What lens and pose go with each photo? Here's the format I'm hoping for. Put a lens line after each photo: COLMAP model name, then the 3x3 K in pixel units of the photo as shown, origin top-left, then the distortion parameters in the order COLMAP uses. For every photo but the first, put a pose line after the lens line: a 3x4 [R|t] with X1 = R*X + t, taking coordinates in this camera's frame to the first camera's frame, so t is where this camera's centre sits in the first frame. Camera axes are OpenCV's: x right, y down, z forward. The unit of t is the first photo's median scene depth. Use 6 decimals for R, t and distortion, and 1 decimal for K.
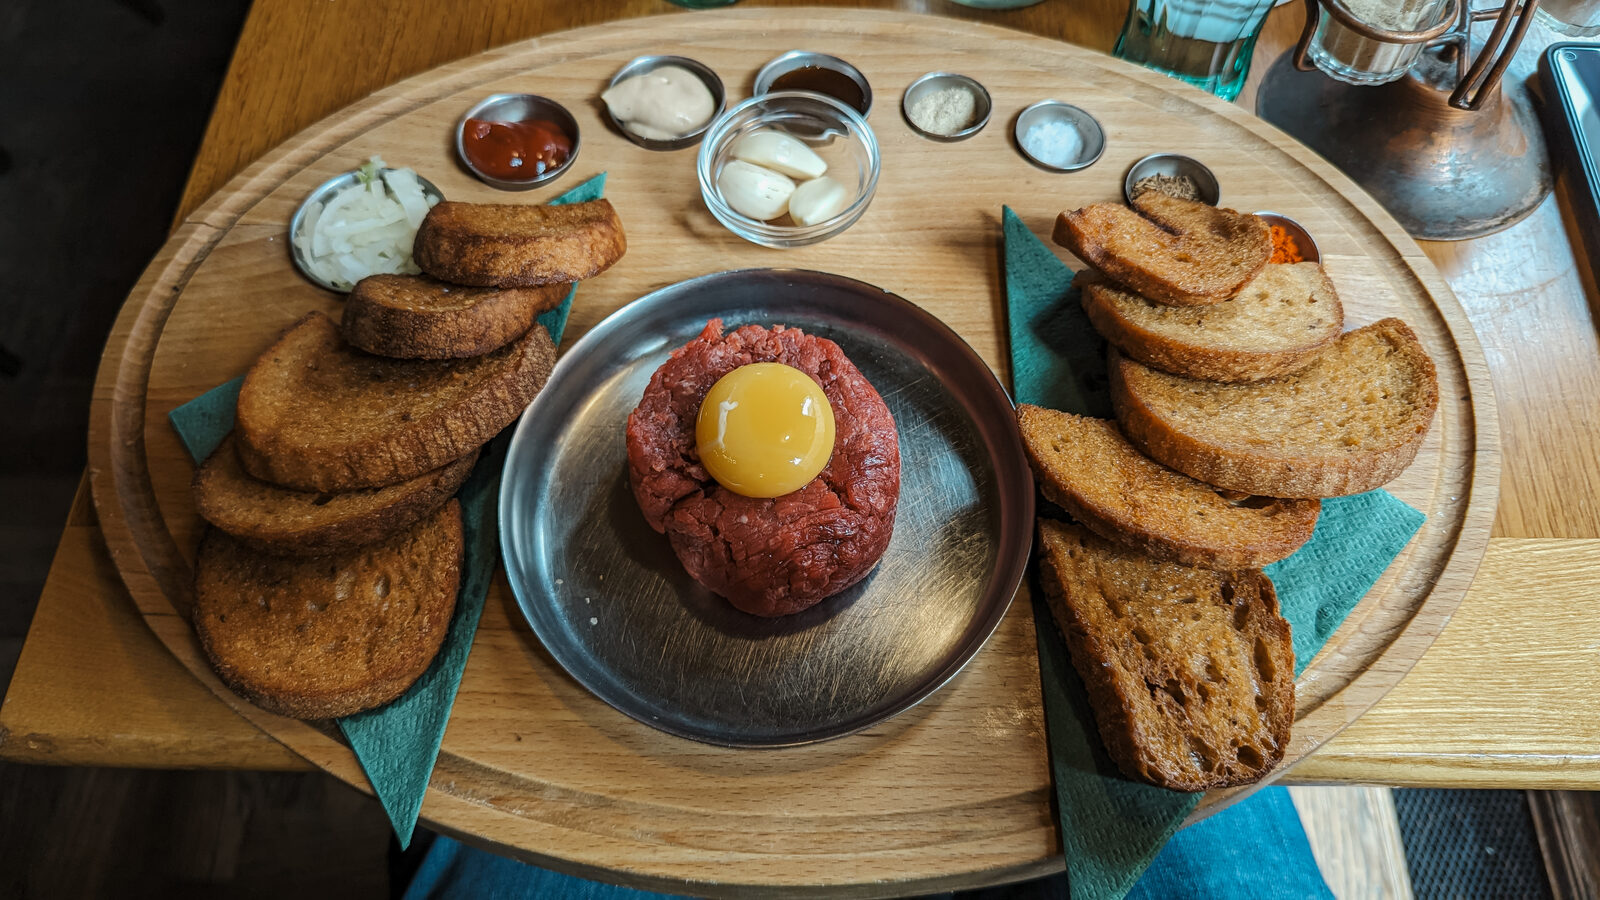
lens RADIAL K [[1215.1, 0, 819.4], [0, 1215.1, 446.6], [0, 0, 1]] dist [0.021677, -0.033923]
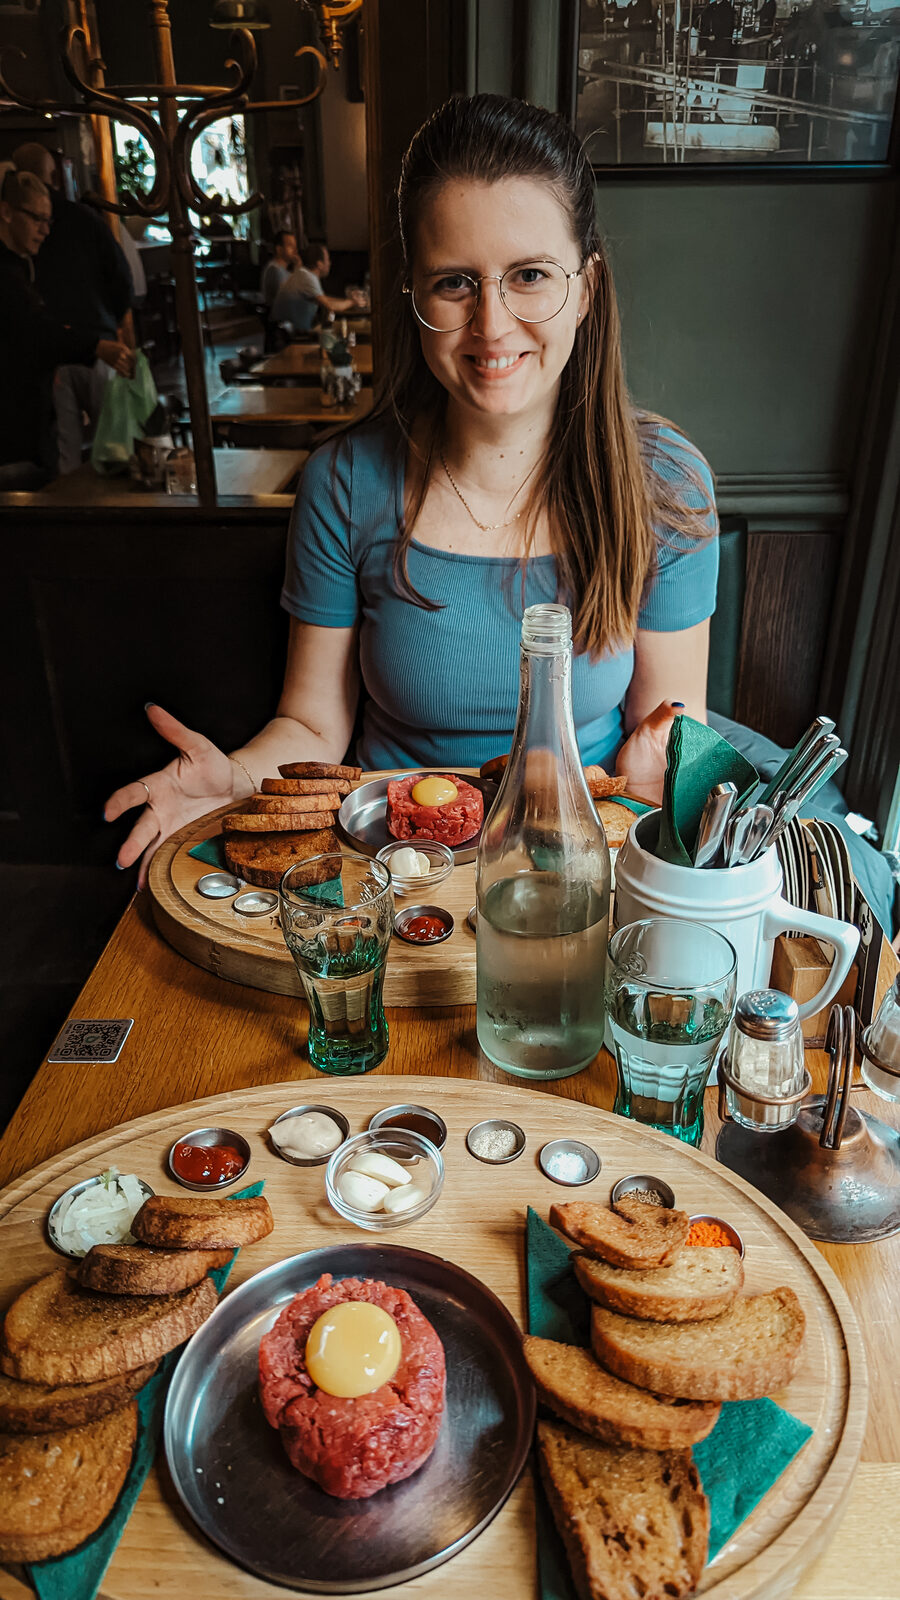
lens RADIAL K [[1215.1, 0, 450.0], [0, 1215.1, 800.0], [0, 0, 1]] dist [0.021677, -0.033923]
pose [[0.999377, 0.011832, -0.033250, 0.111053], [-0.027997, 0.839400, -0.542792, 0.220018], [0.021488, 0.543385, 0.839209, -0.586858]]
